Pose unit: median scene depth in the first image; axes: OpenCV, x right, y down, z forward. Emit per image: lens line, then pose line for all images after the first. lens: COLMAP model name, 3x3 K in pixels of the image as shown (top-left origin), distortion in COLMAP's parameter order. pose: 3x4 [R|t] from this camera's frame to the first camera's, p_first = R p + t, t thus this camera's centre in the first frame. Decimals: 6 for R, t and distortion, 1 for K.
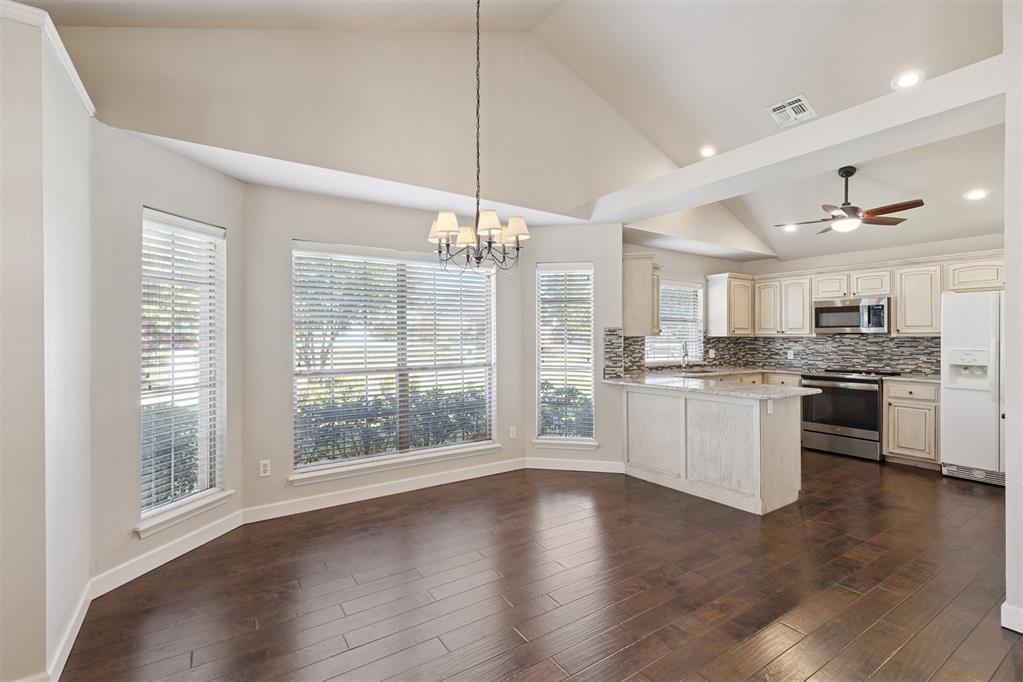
lens RADIAL K [[462.8, 0, 508.2], [0, 462.8, 335.5], [0, 0, 1]] dist [0.002032, 0.000144]
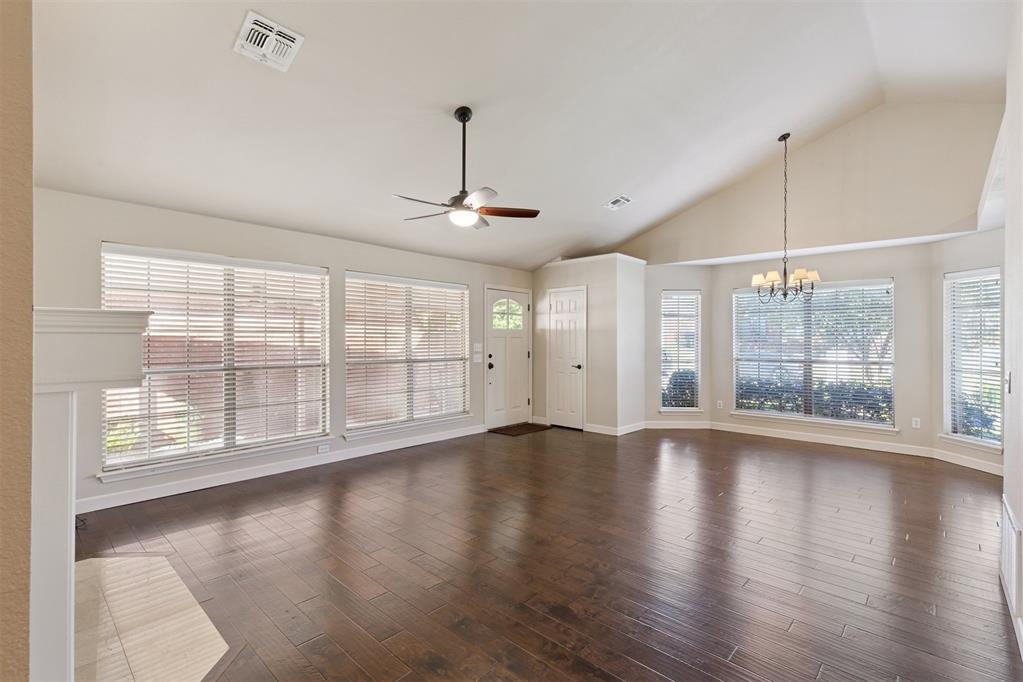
lens RADIAL K [[460.7, 0, 510.8], [0, 460.7, 338.9], [0, 0, 1]] dist [0.003938, 0.000089]
pose [[0.222621, 0.002202, -0.974903, 0.807445], [-0.000731, 0.999998, 0.002092, -0.002781], [0.974905, 0.000247, 0.222622, -0.222346]]
